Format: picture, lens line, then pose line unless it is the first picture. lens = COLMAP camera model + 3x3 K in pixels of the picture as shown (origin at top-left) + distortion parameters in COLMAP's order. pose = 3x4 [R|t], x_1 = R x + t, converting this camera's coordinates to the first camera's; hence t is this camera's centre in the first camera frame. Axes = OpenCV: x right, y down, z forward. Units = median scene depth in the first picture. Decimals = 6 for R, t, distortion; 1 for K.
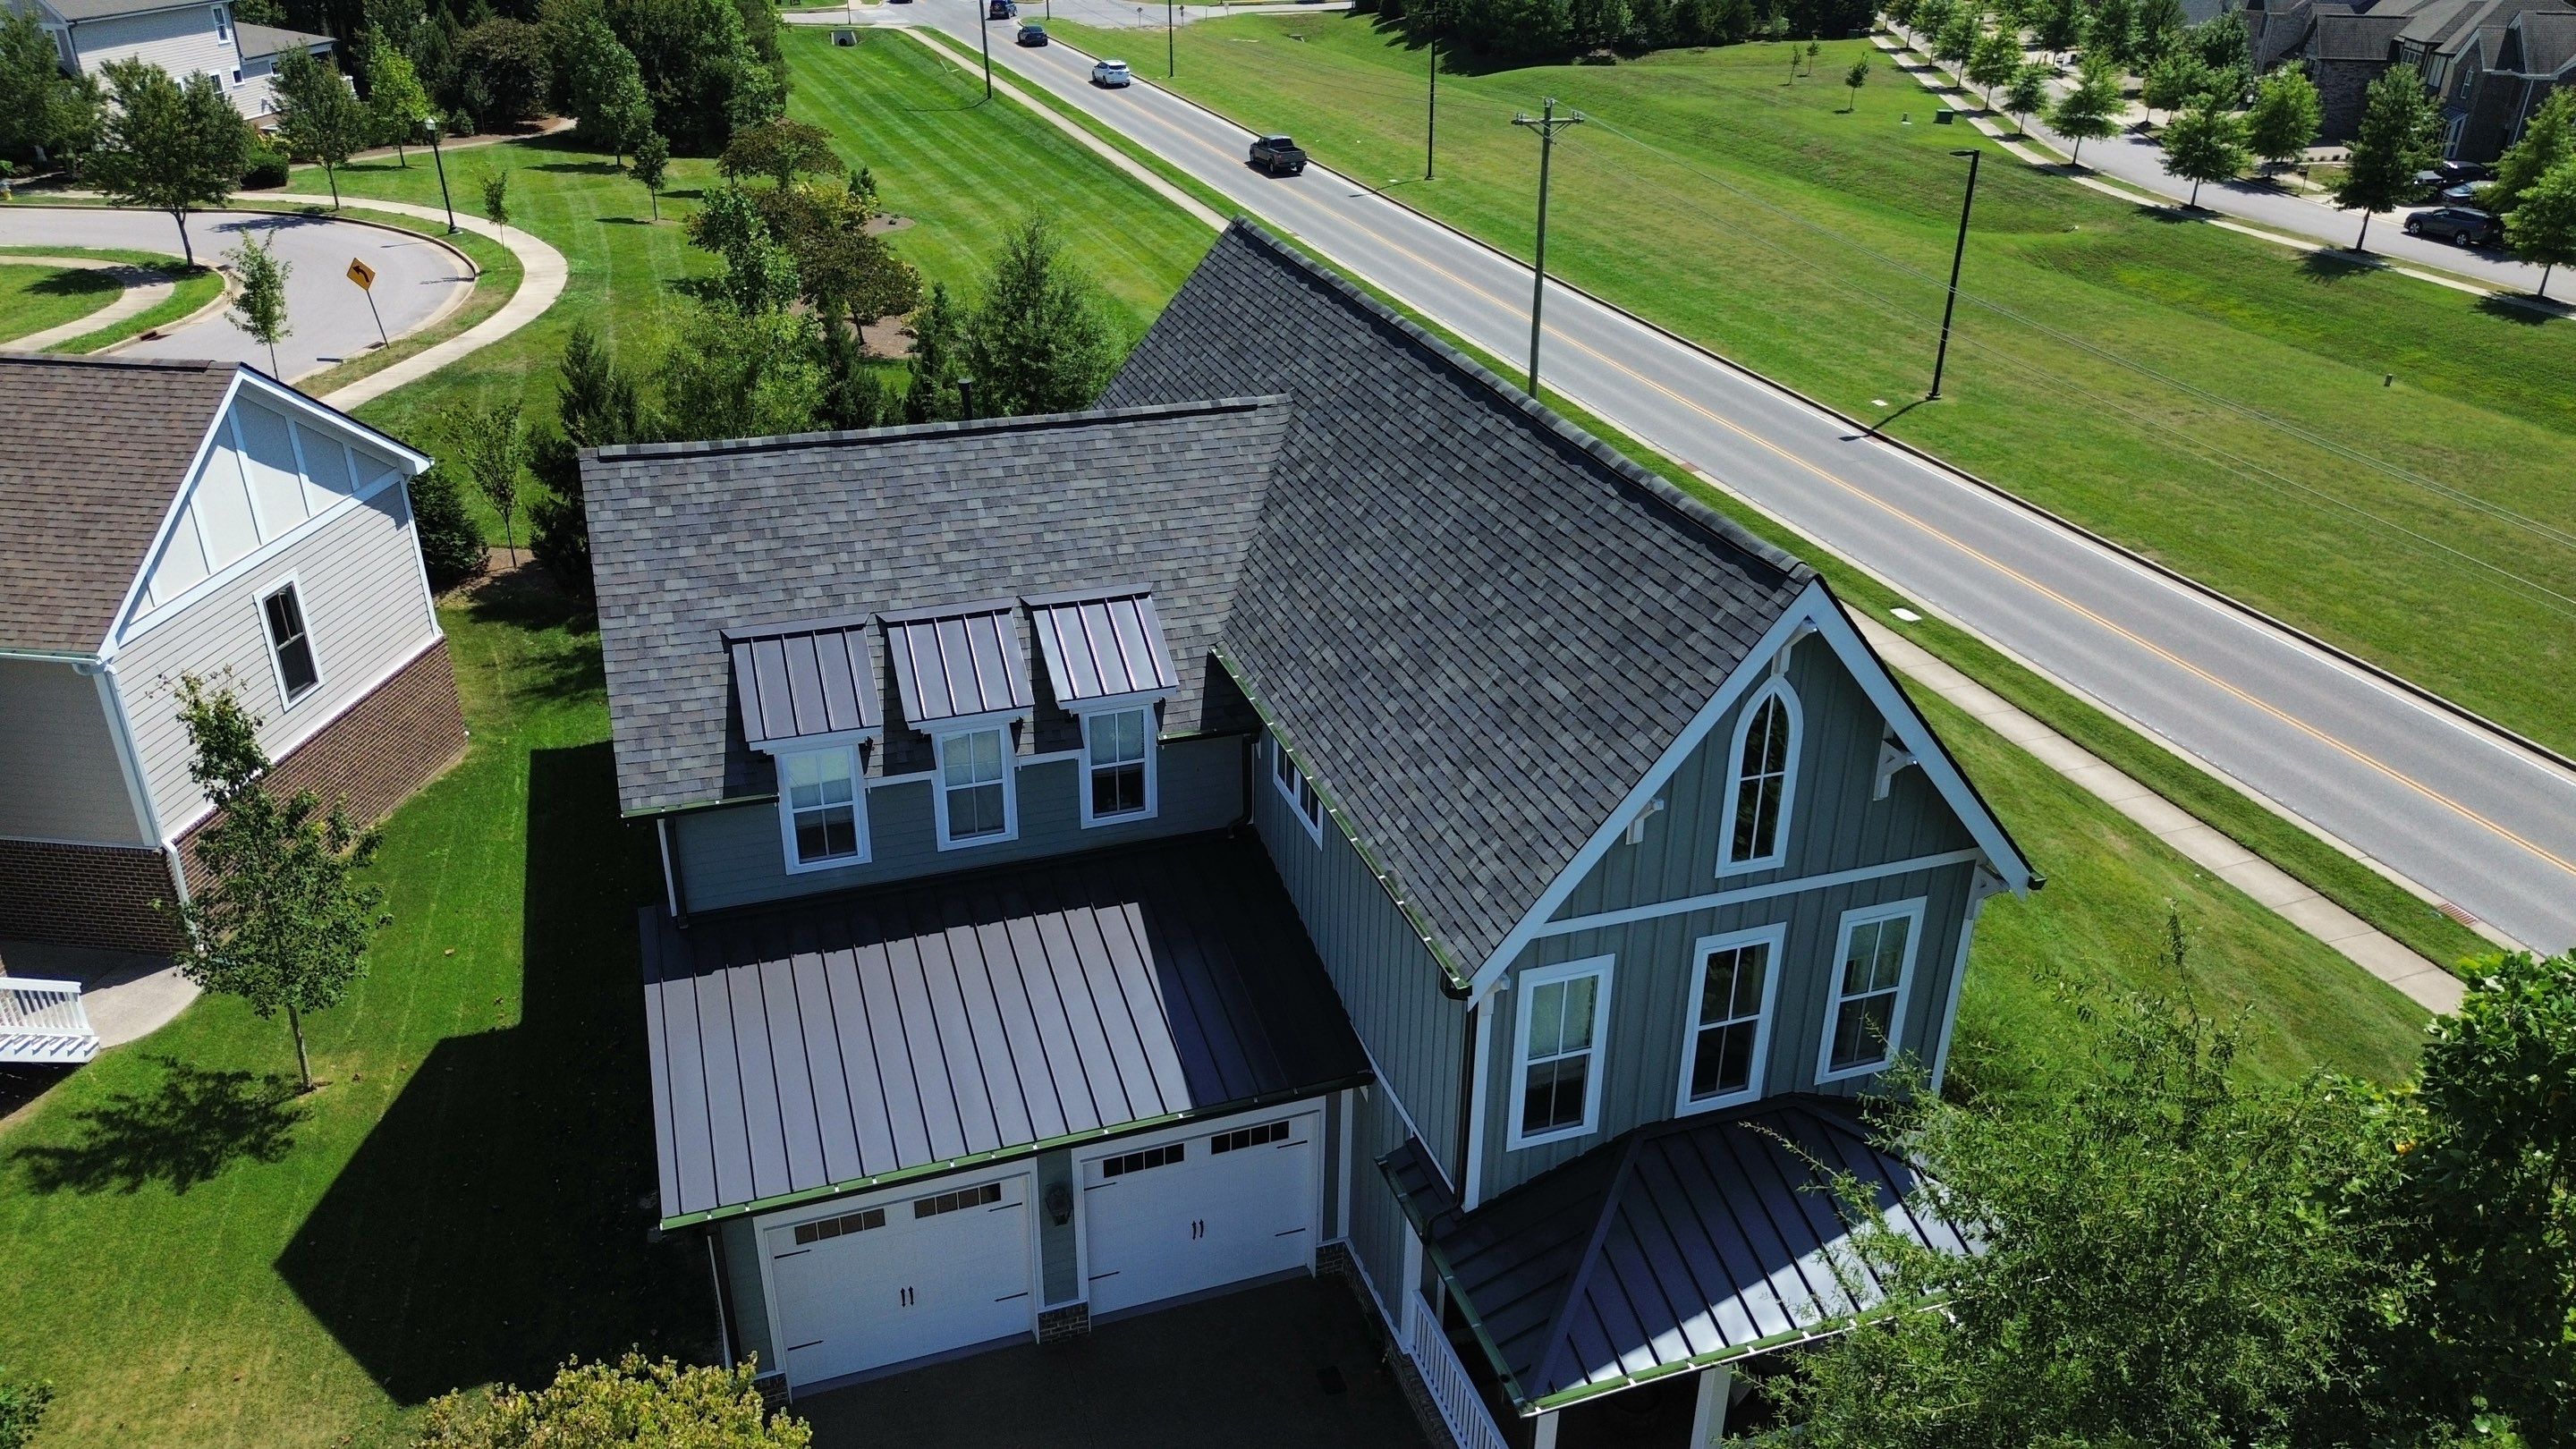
lens RADIAL K [[1837.0, 0, 1290.0], [0, 1837.0, 724.7], [0, 0, 1]] dist [0.065088, -0.064085]
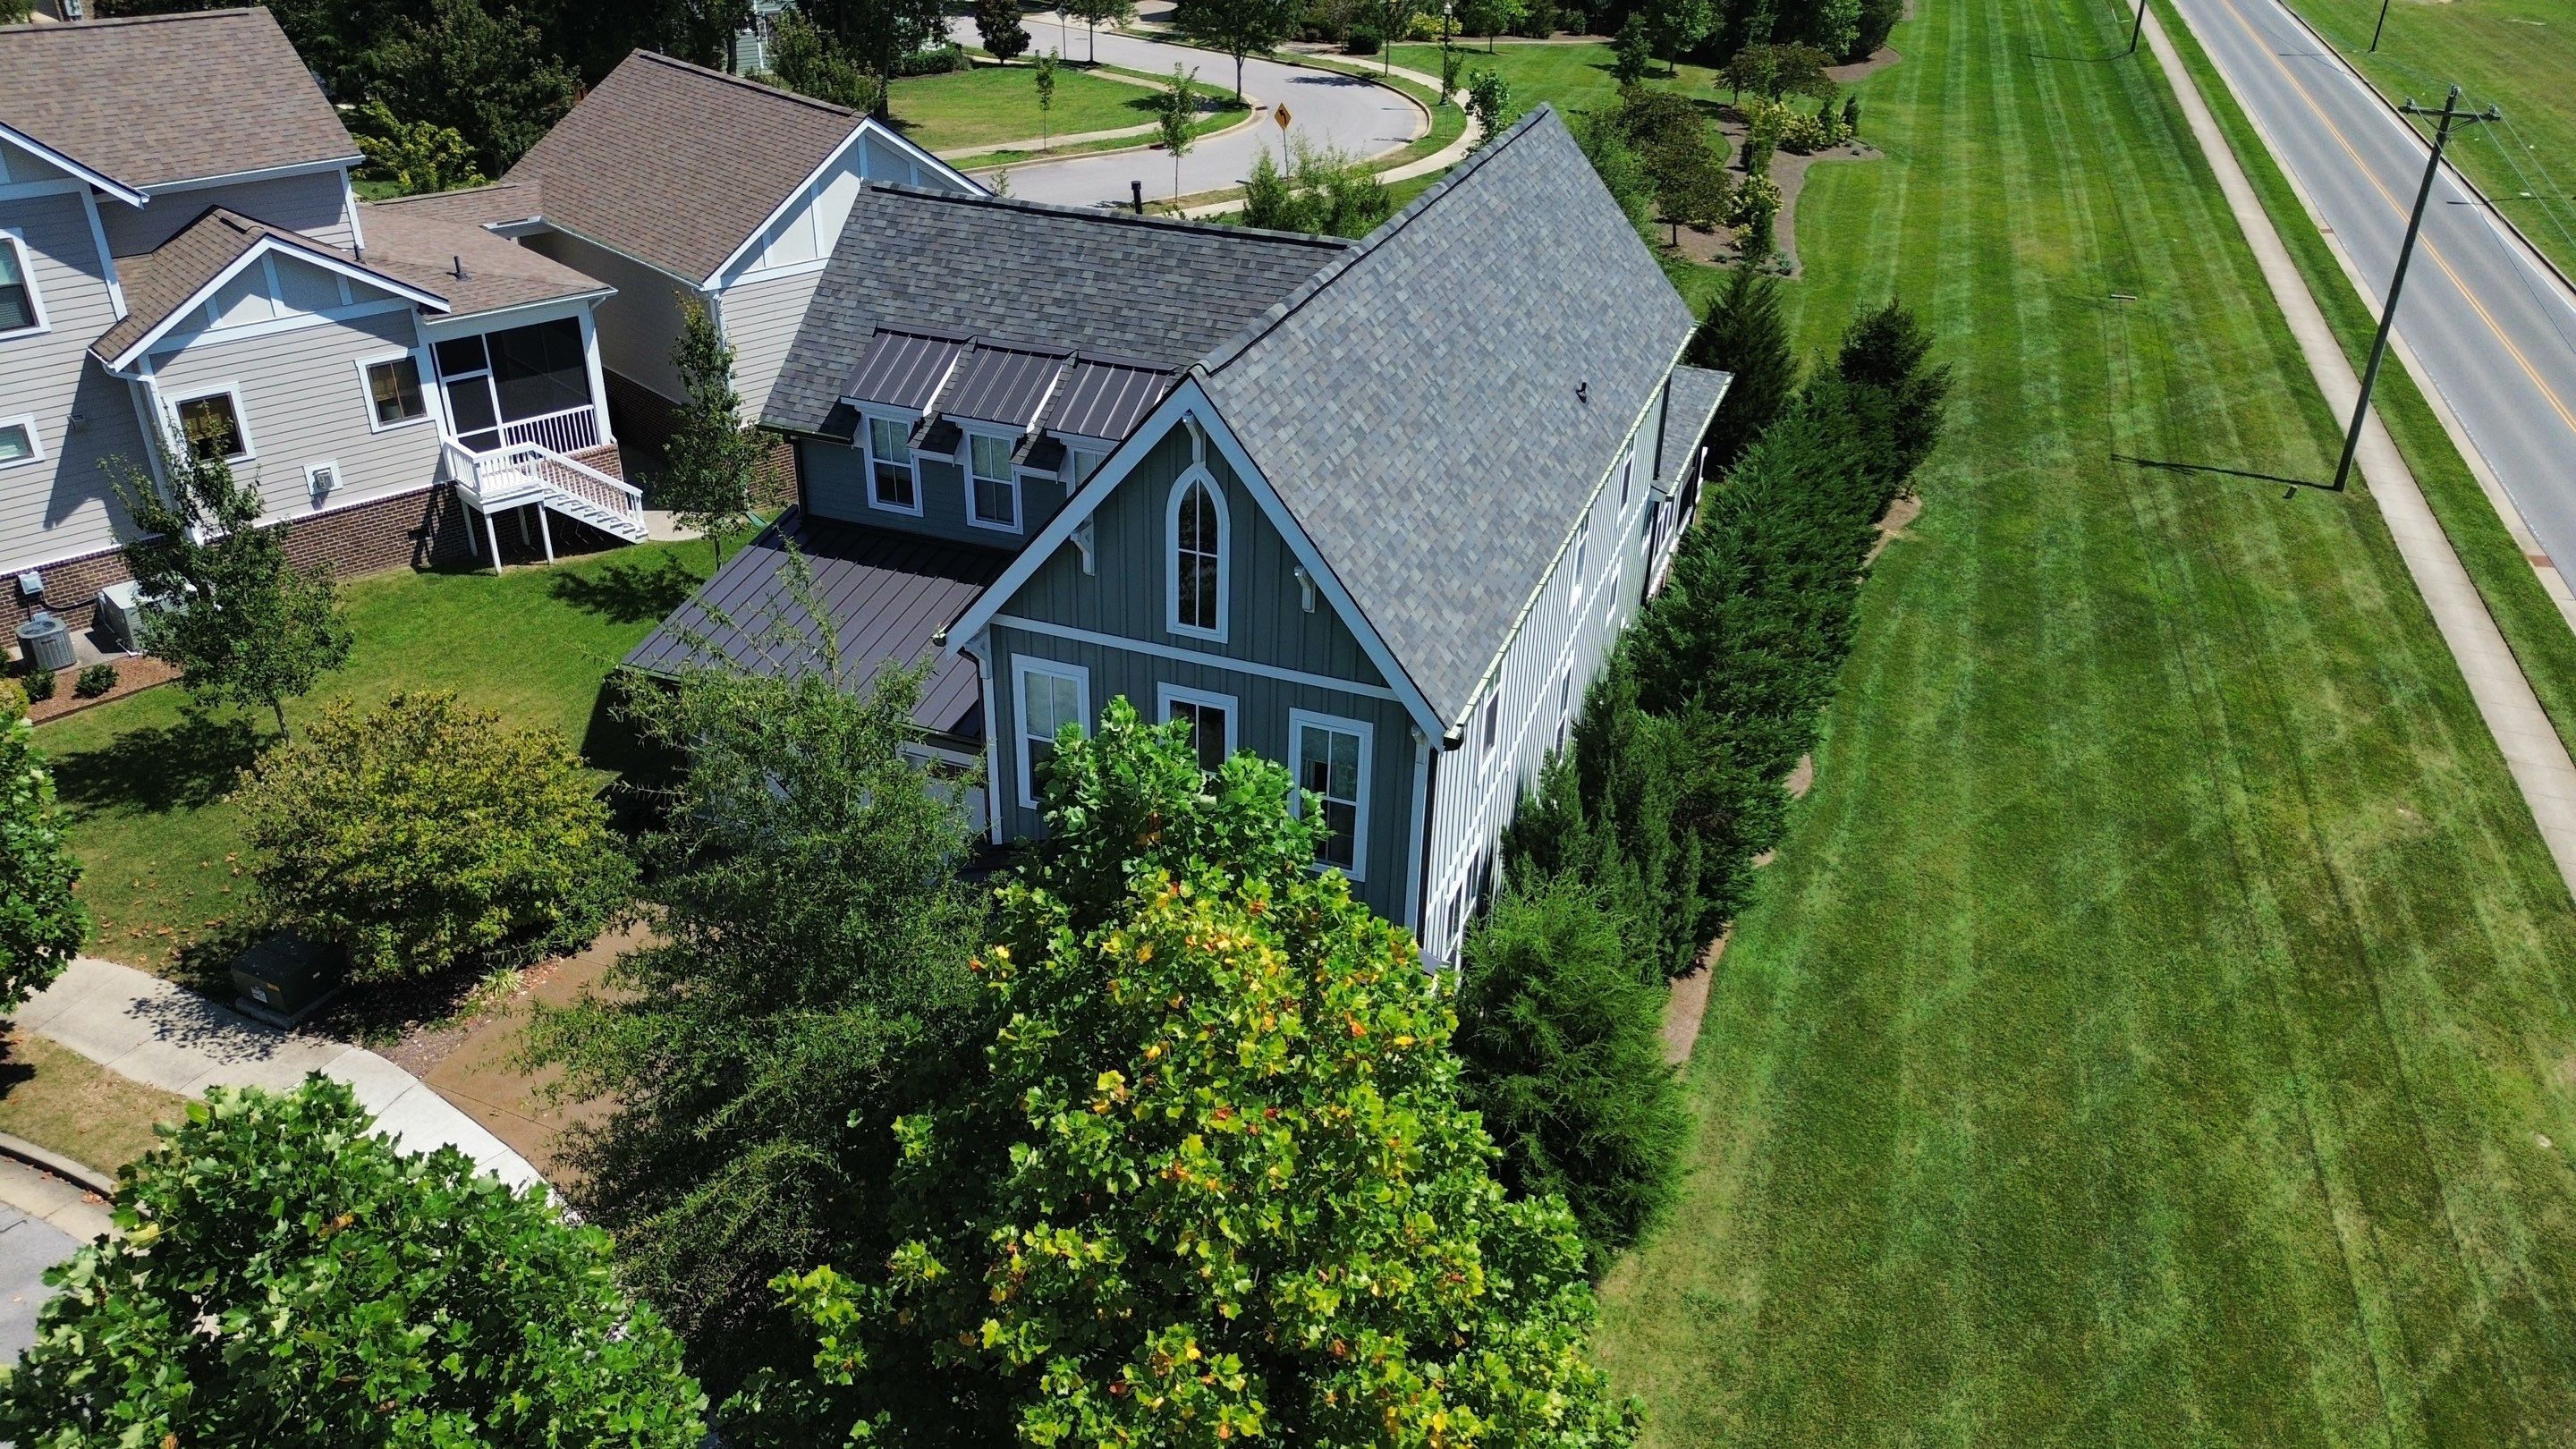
lens RADIAL K [[1815.9, 0, 1285.5], [0, 1815.9, 736.2], [0, 0, 1]] dist [0.069459, -0.063528]
pose [[0.780417, 0.312935, -0.541315, 0.699921], [-0.292581, 0.947882, 0.126156, -0.017182], [0.552581, 0.059924, 0.831302, 0.053761]]
